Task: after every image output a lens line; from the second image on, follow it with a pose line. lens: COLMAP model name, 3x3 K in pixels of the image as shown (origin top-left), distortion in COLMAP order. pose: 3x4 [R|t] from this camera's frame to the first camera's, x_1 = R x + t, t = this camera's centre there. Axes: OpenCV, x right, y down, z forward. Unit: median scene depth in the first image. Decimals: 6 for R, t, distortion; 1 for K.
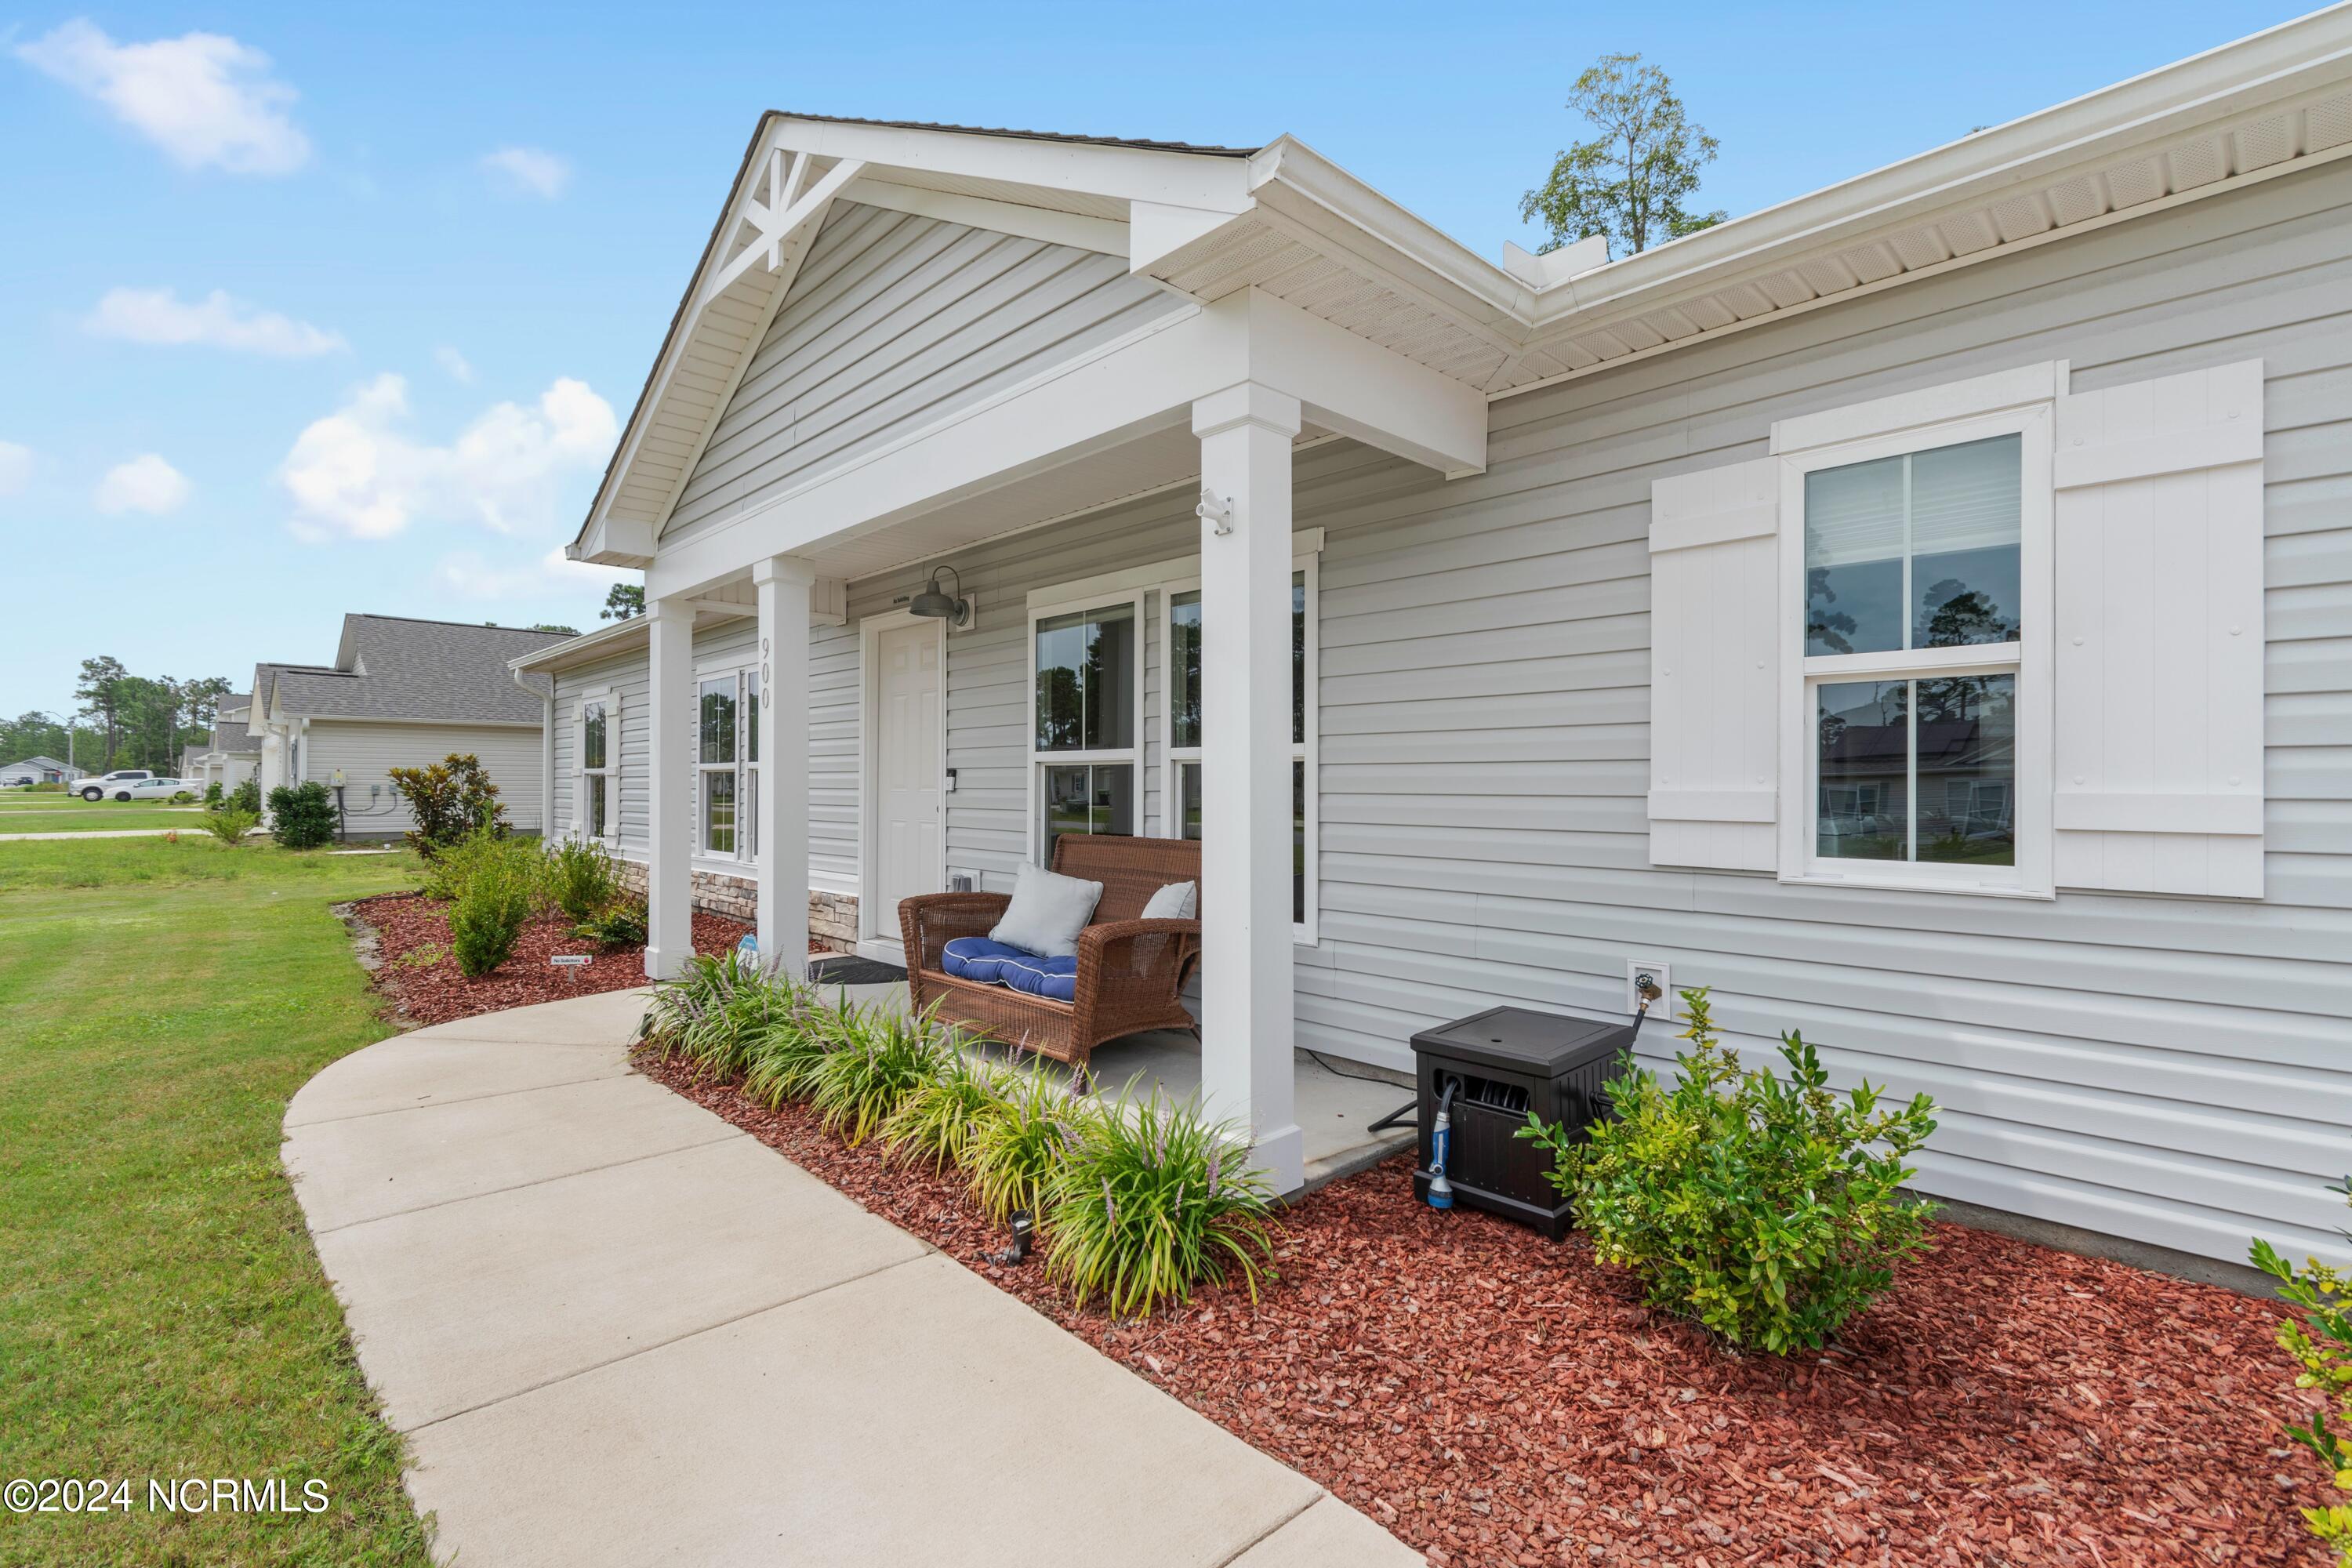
lens RADIAL K [[1049.0, 0, 1173.1], [0, 1049.0, 759.6], [0, 0, 1]] dist [0.001827, -0.000566]
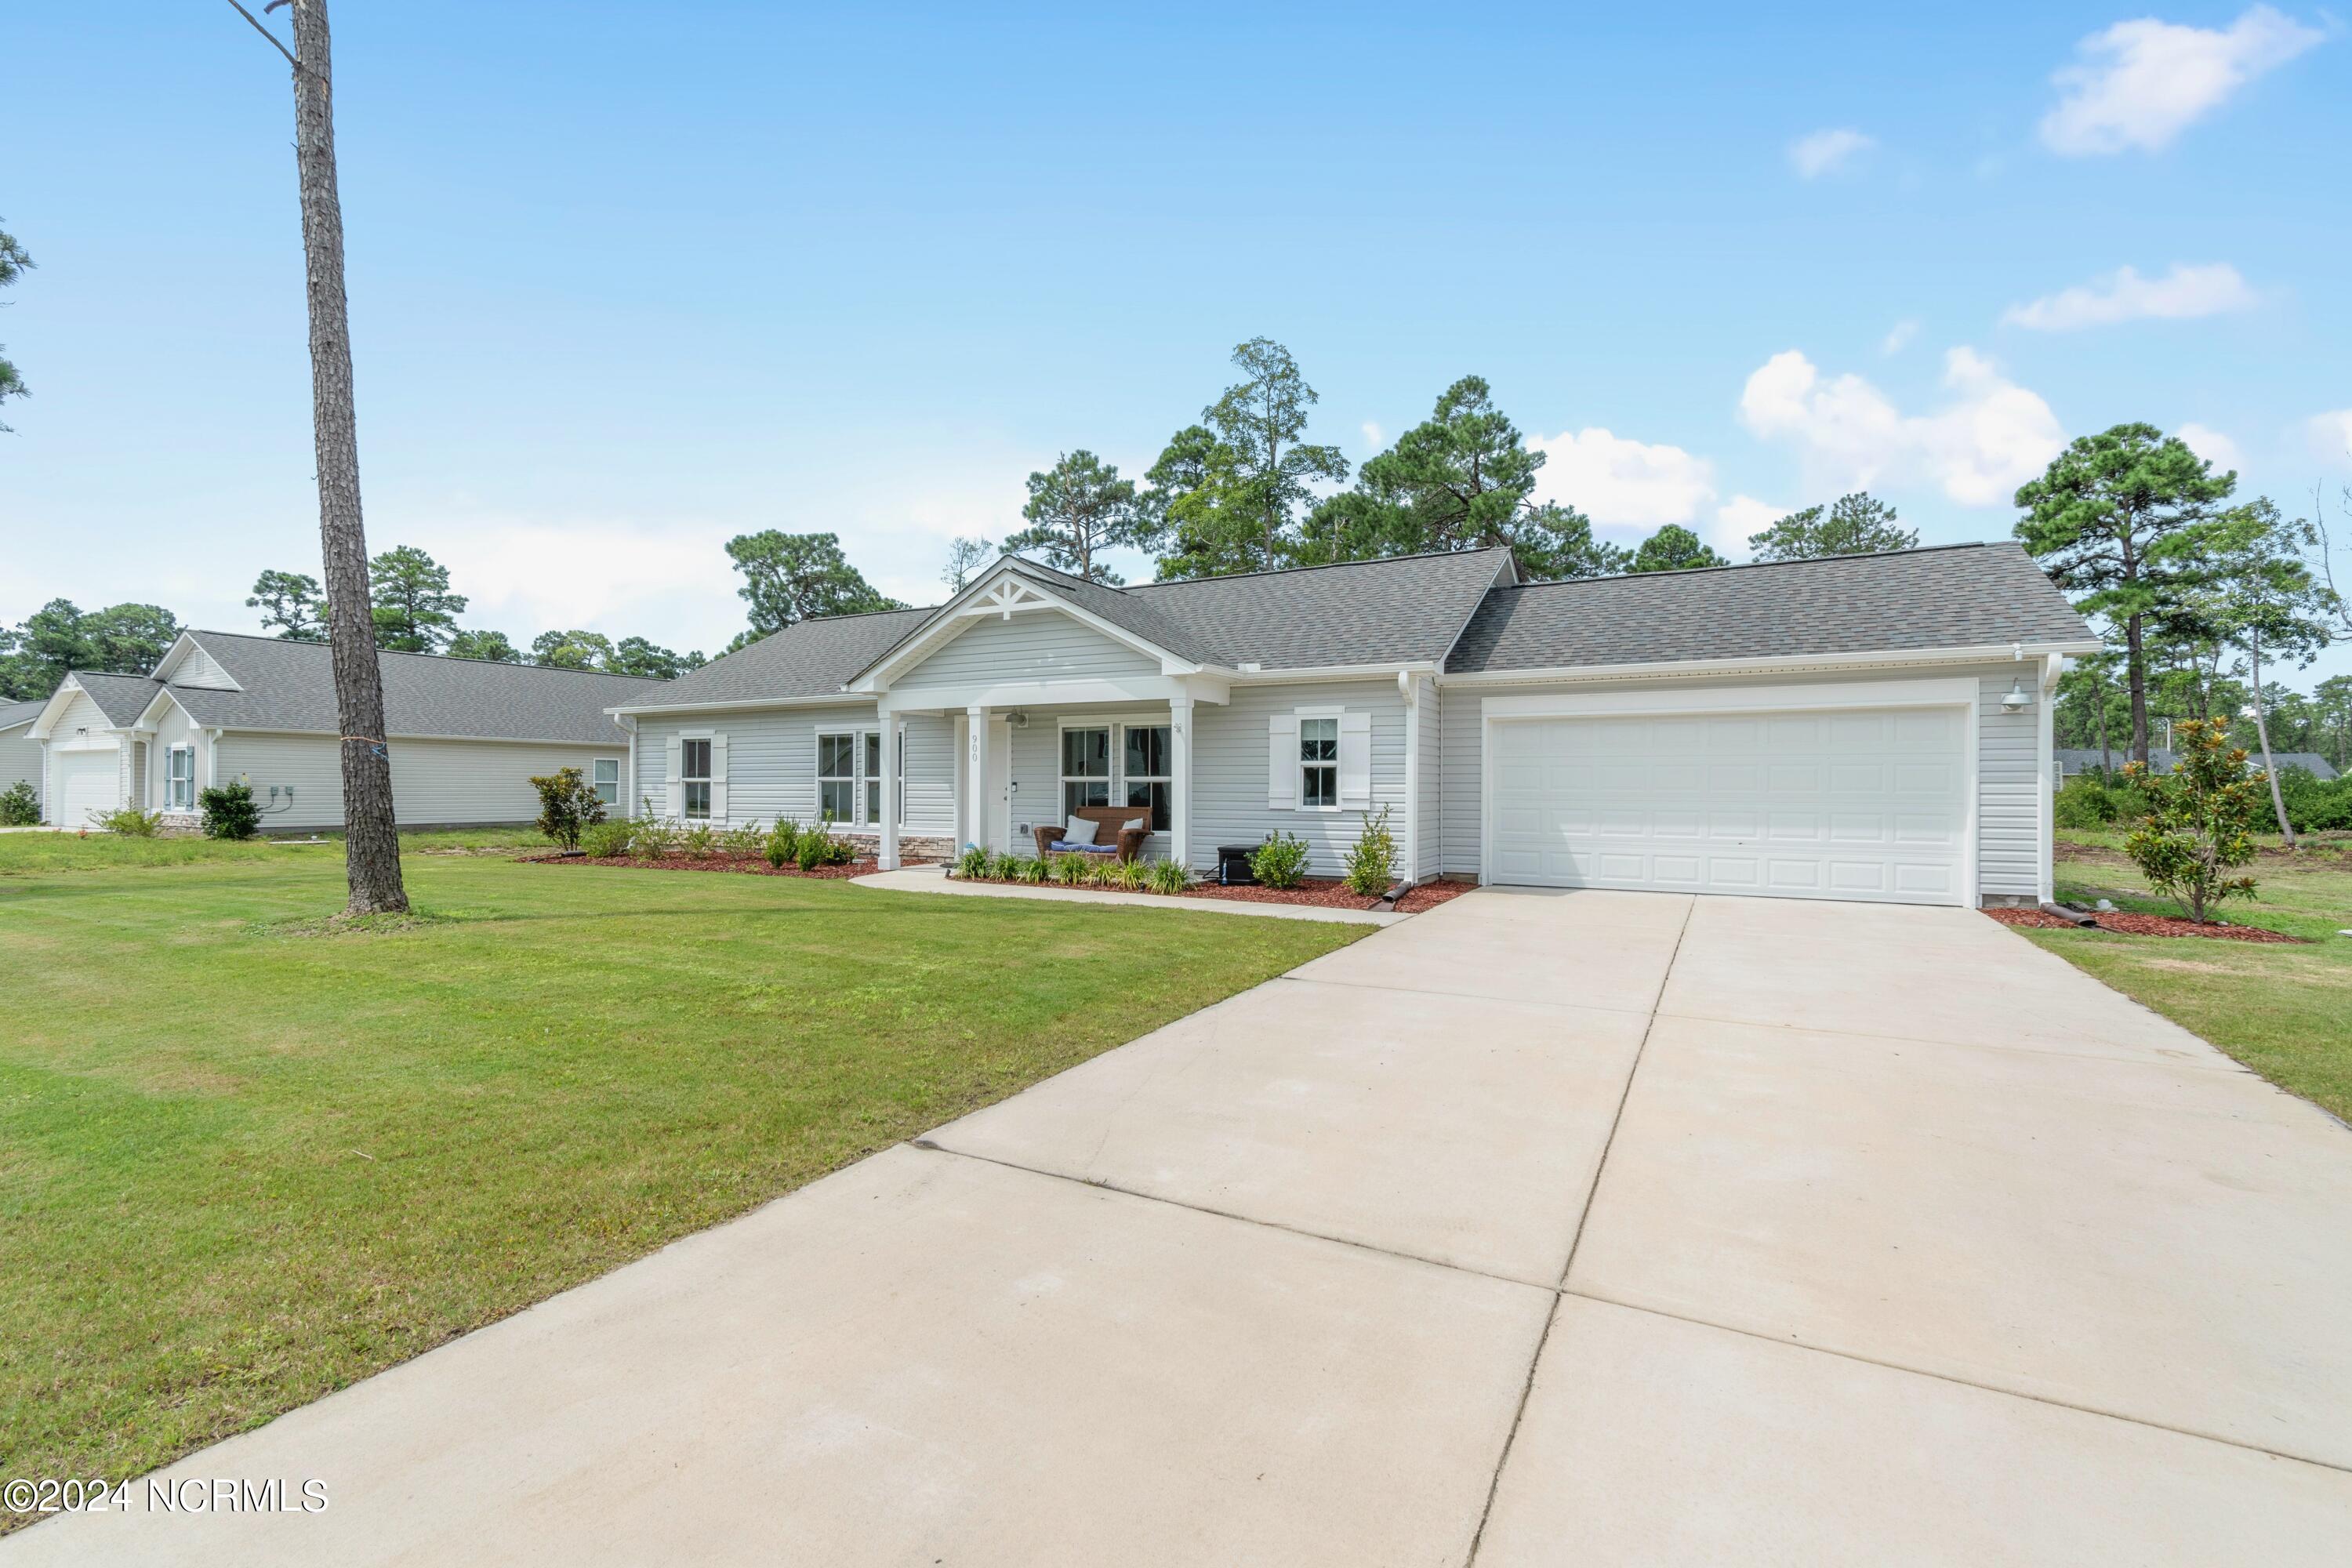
lens RADIAL K [[1049.0, 0, 1173.1], [0, 1049.0, 759.6], [0, 0, 1]] dist [0.001827, -0.000566]
pose [[0.948108, 0.009957, 0.317791, -0.708081], [-0.009483, 0.999950, -0.003038, -0.045355], [-0.317806, -0.000134, 0.948156, -1.628266]]
